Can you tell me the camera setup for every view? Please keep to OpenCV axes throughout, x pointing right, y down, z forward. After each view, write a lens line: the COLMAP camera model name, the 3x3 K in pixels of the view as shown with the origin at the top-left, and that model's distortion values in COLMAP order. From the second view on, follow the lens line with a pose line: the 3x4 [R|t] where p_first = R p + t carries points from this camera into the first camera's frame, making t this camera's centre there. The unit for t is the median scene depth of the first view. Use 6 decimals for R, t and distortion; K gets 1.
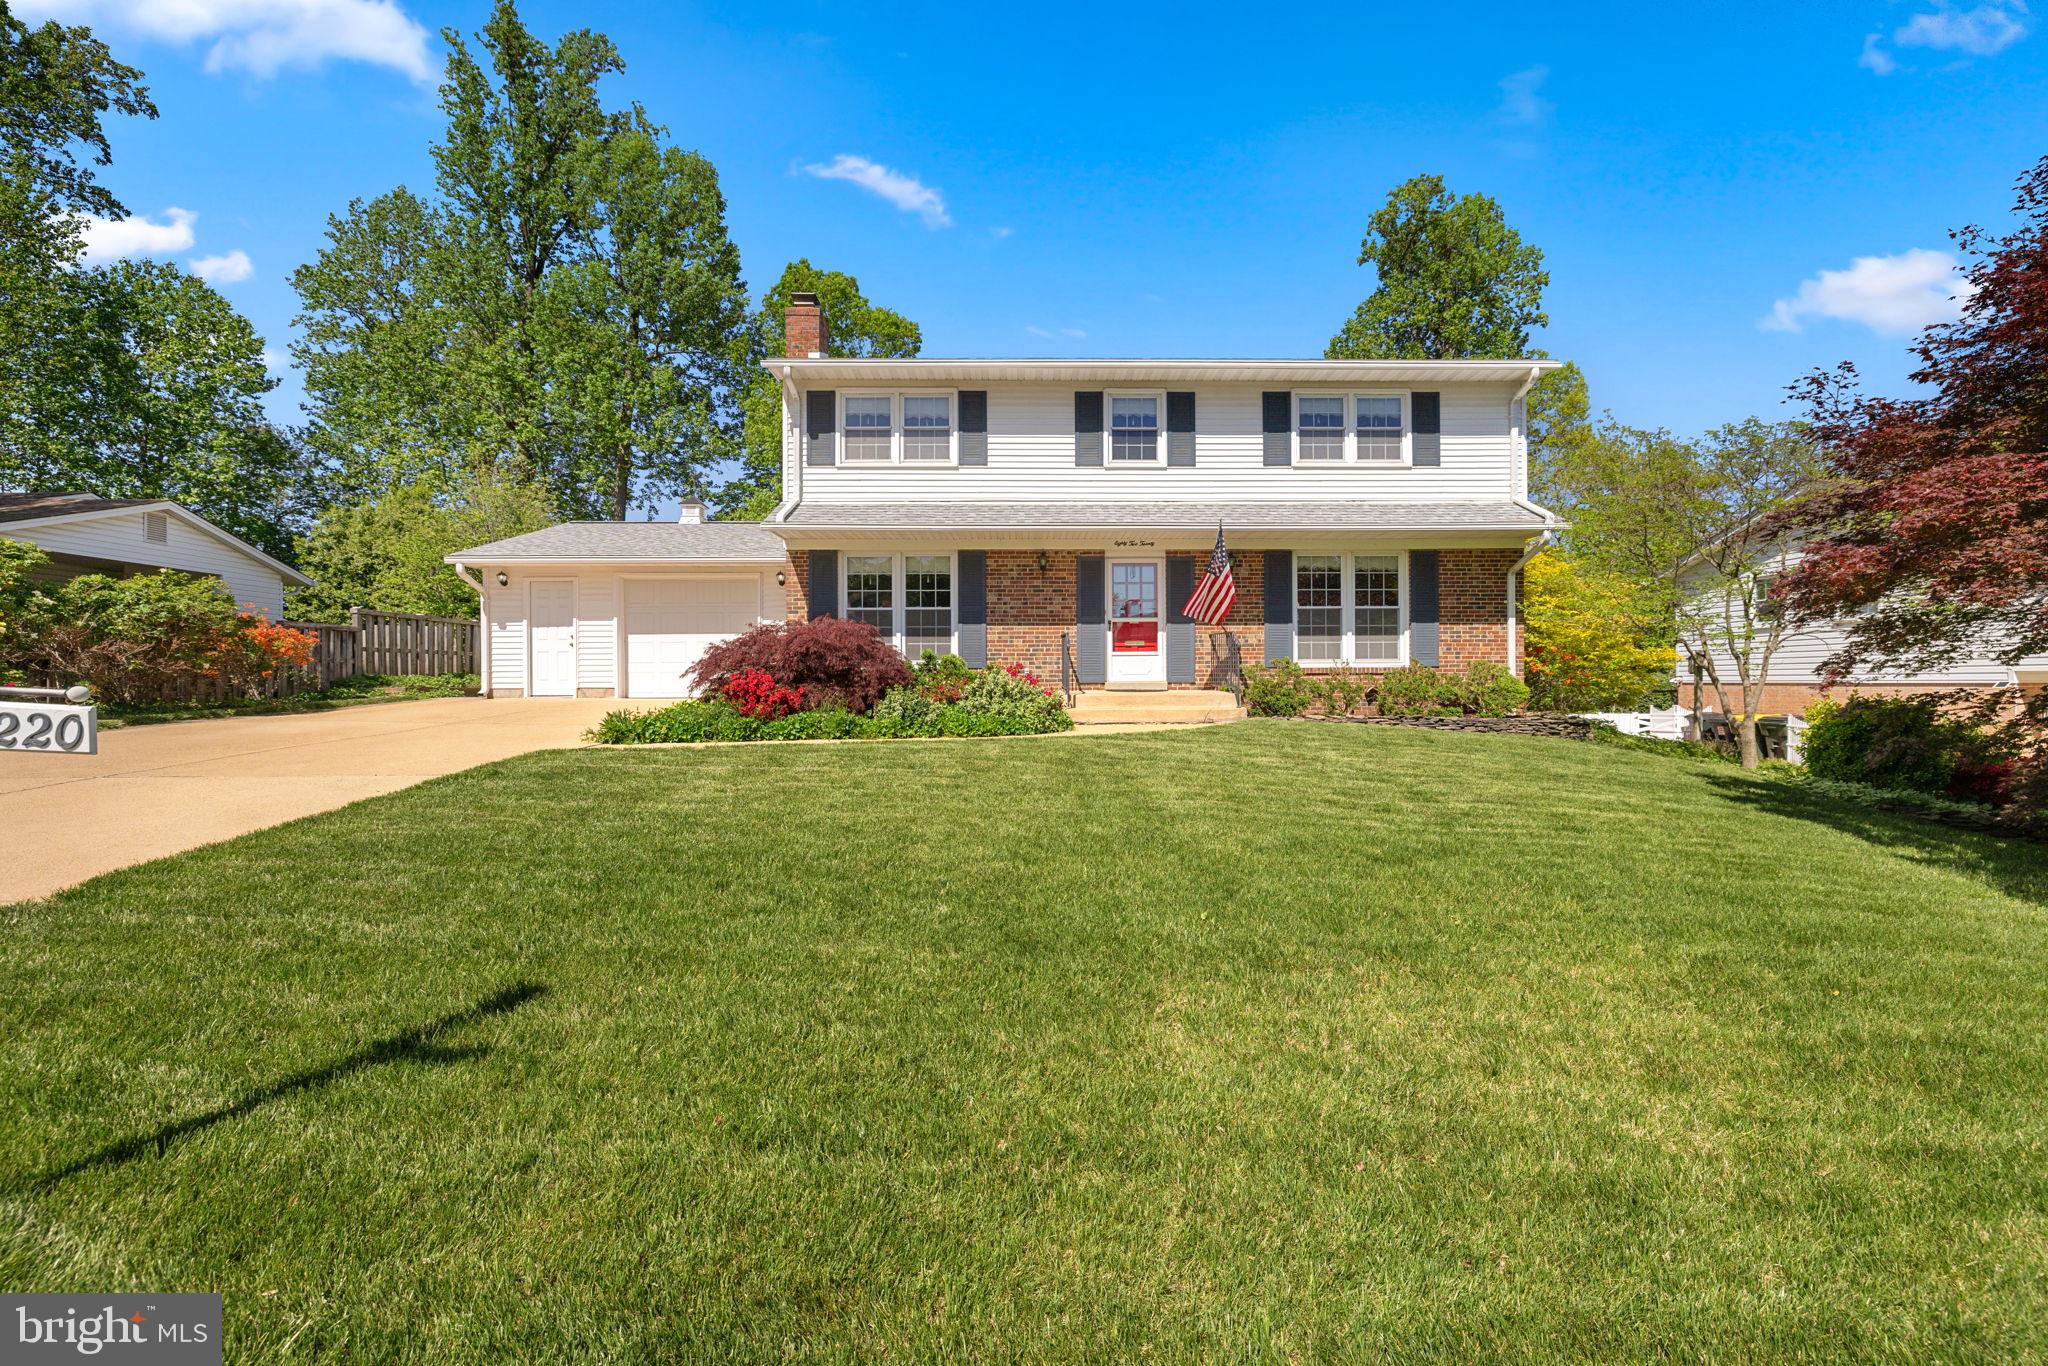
lens RADIAL K [[851.1, 0, 1027.2], [0, 851.1, 684.3], [0, 0, 1]] dist [-0.002405, -0.001176]
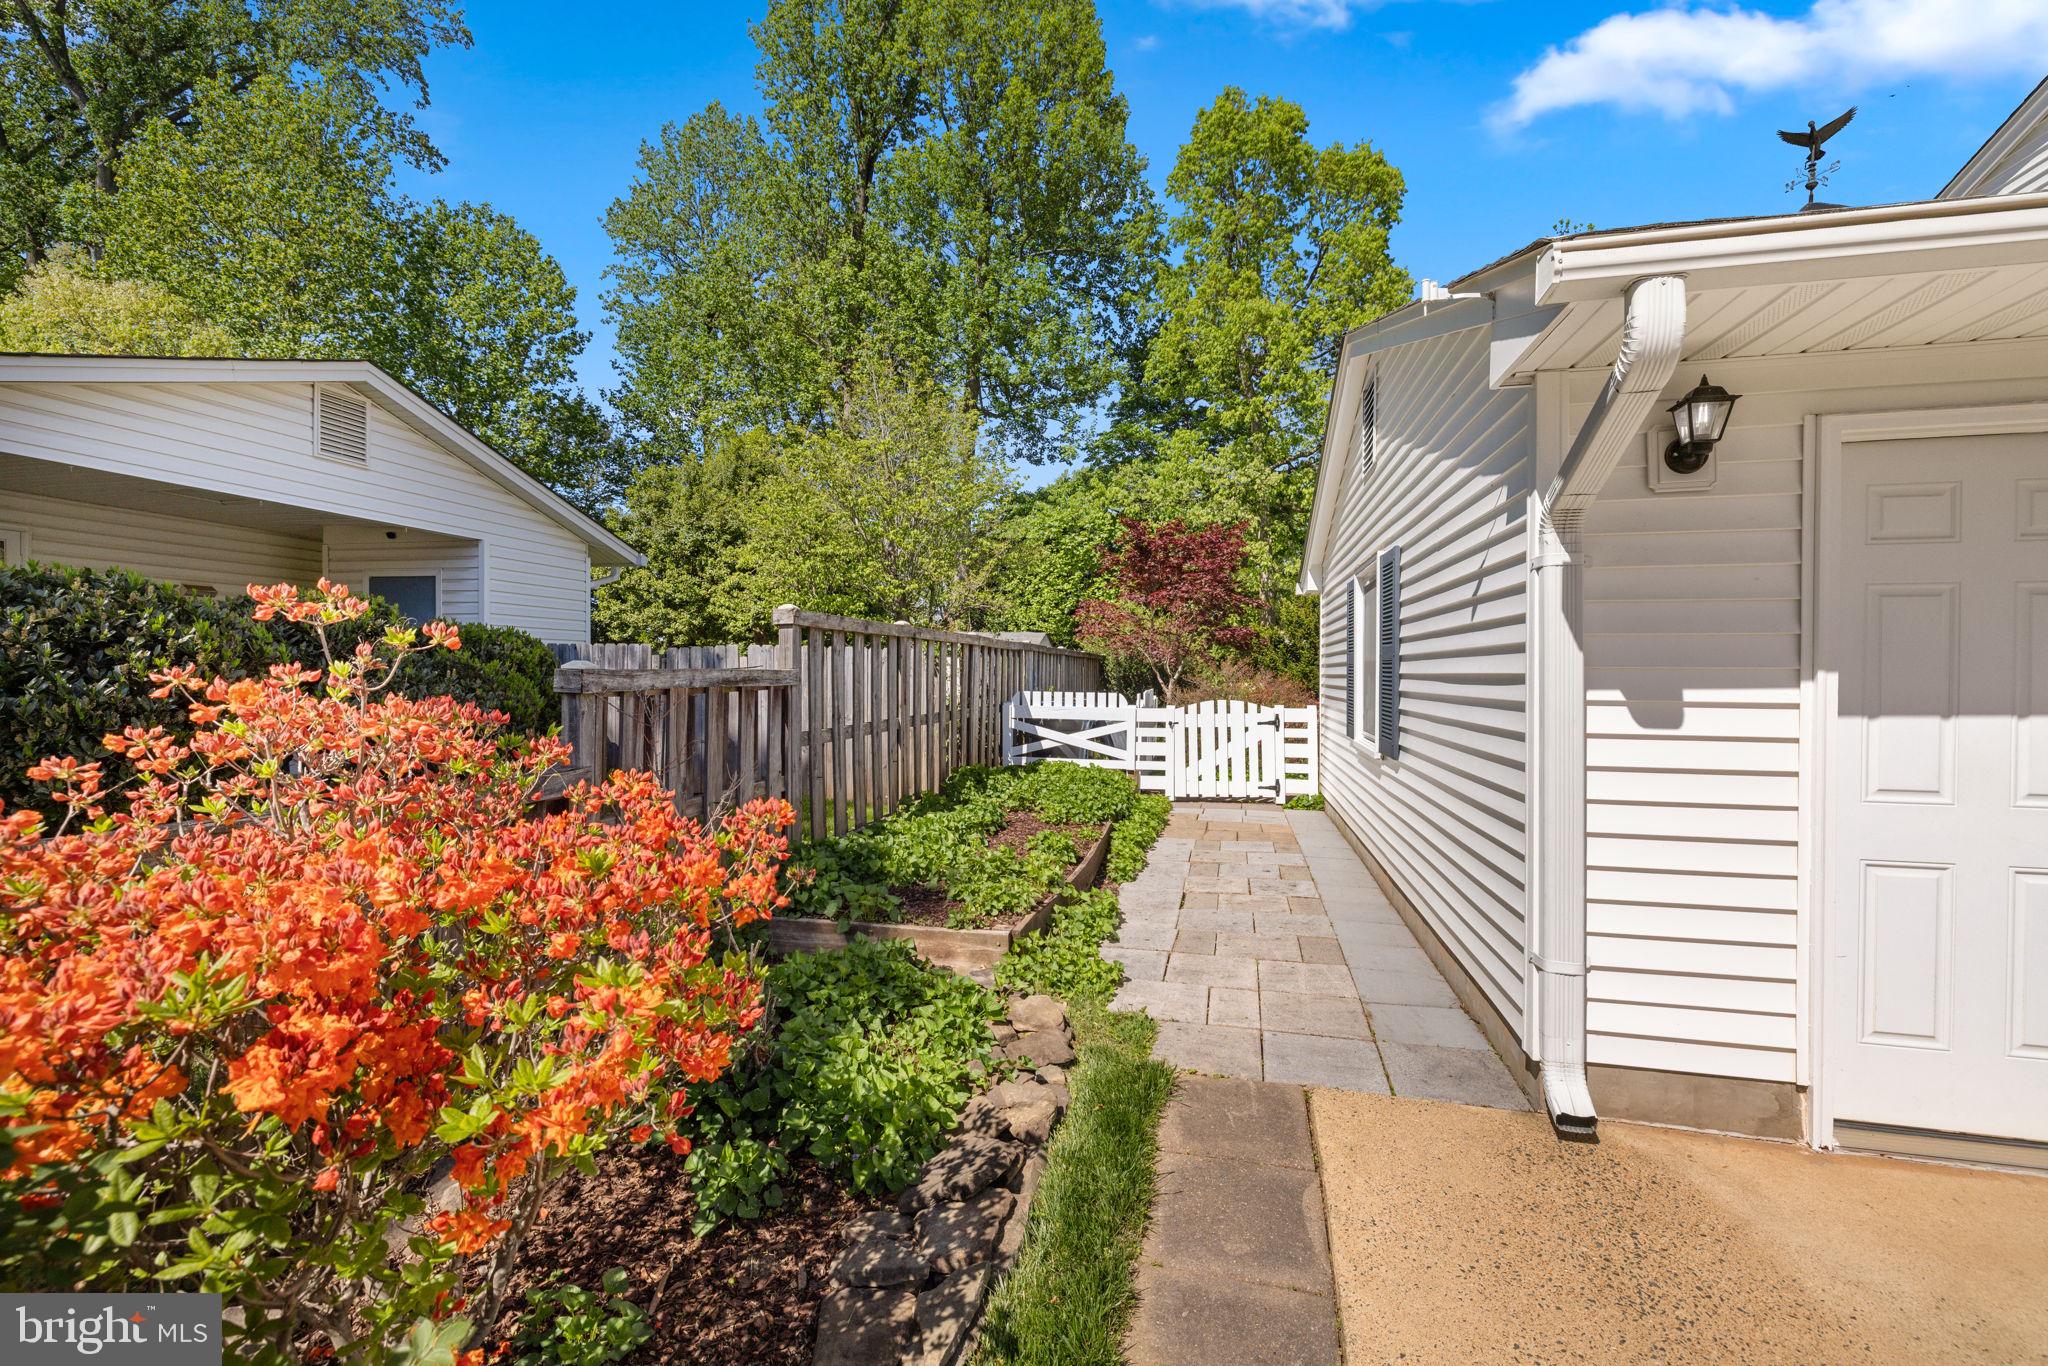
lens RADIAL K [[851.1, 0, 1028.8], [0, 851.1, 683.4], [0, 0, 1]] dist [-0.002405, -0.001176]
pose [[0.969320, 0.011742, -0.245523, -0.737405], [-0.009223, 0.999892, 0.011409, -0.078251], [0.245631, -0.008794, 0.969324, 0.847906]]
